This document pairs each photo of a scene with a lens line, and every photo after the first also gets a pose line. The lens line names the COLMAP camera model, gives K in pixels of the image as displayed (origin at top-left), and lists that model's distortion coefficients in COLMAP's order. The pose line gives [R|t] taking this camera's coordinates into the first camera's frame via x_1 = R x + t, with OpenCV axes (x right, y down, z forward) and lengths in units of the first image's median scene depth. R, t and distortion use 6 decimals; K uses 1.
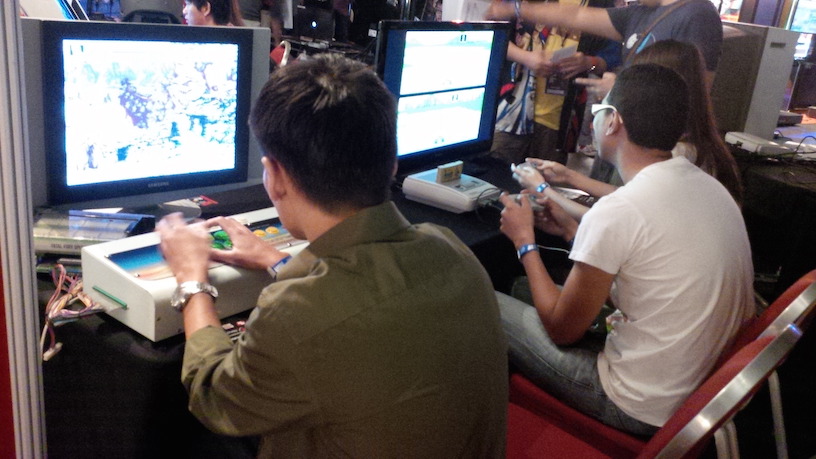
lens RADIAL K [[757.9, 0, 395.6], [0, 757.9, 210.8], [0, 0, 1]] dist [0.191323, -0.526546]
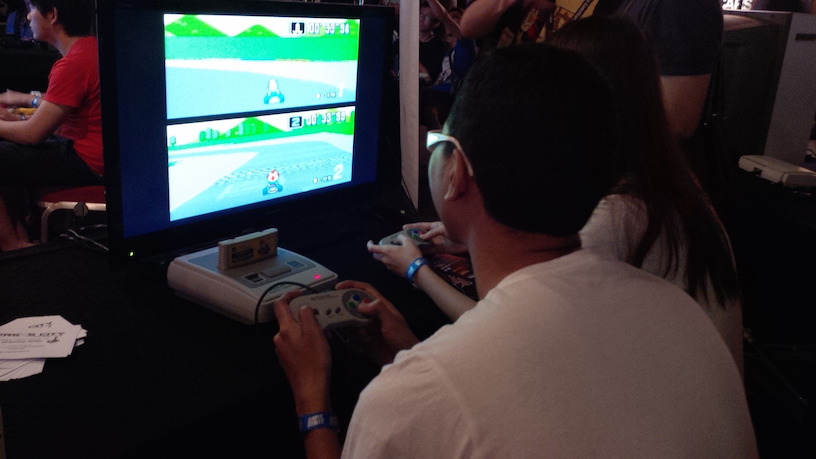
lens RADIAL K [[741.4, 0, 377.4], [0, 741.4, 232.1], [0, 0, 1]] dist [0.174191, -0.481053]
pose [[0.997556, -0.020888, -0.066680, 0.208346], [0.021385, 0.999749, 0.006753, -0.064836], [0.066522, -0.008163, 0.997752, 0.418825]]
